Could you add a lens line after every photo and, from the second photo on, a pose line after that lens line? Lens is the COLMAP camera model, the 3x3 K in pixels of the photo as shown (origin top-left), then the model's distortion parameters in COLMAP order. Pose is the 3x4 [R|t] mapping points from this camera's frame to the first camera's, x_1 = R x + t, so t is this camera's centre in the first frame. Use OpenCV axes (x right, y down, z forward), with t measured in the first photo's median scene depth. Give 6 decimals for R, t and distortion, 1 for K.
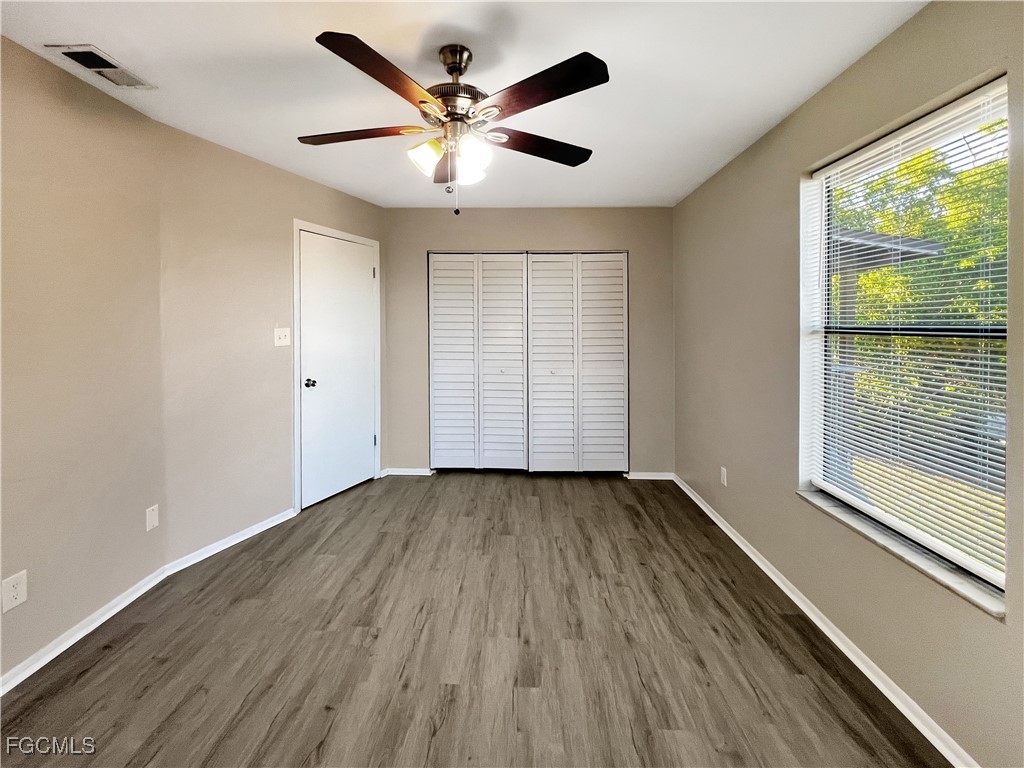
lens RADIAL K [[428.3, 0, 508.3], [0, 428.3, 335.8], [0, 0, 1]] dist [-0.005196, 0.000793]
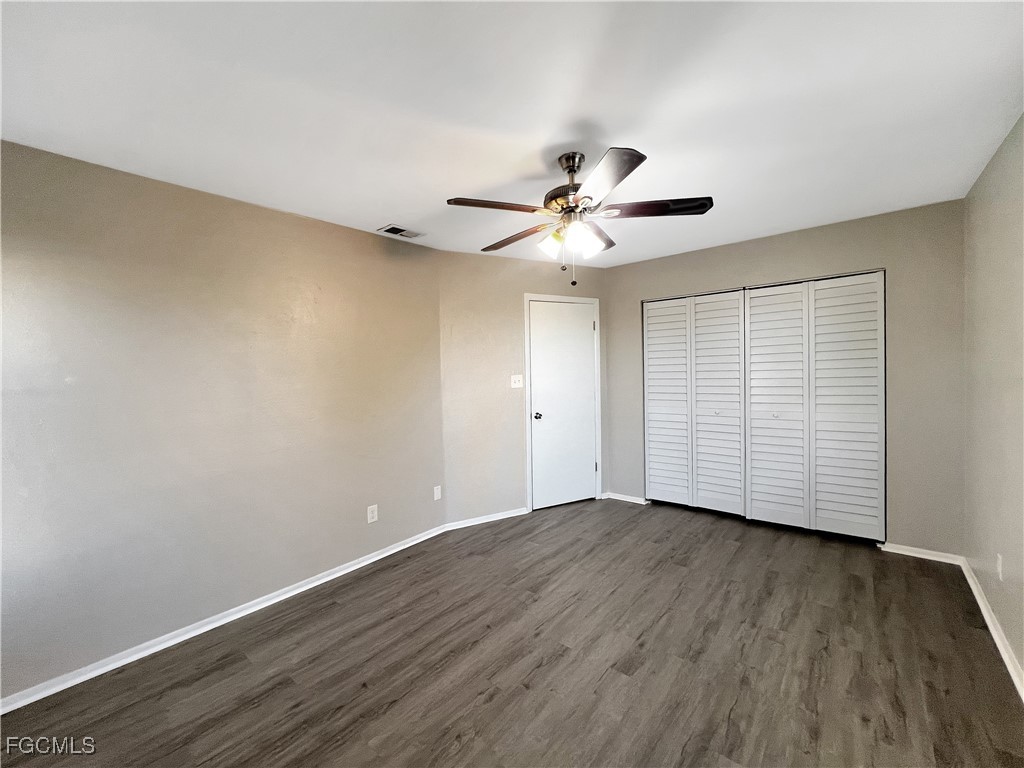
lens RADIAL K [[415.2, 0, 524.5], [0, 415.2, 382.4], [0, 0, 1]] dist [-0.004472, 0.000697]
pose [[0.794115, -0.009794, -0.607689, 0.412101], [0.018891, 0.999785, 0.008573, -0.007323], [0.607474, -0.018288, 0.794129, -0.058881]]
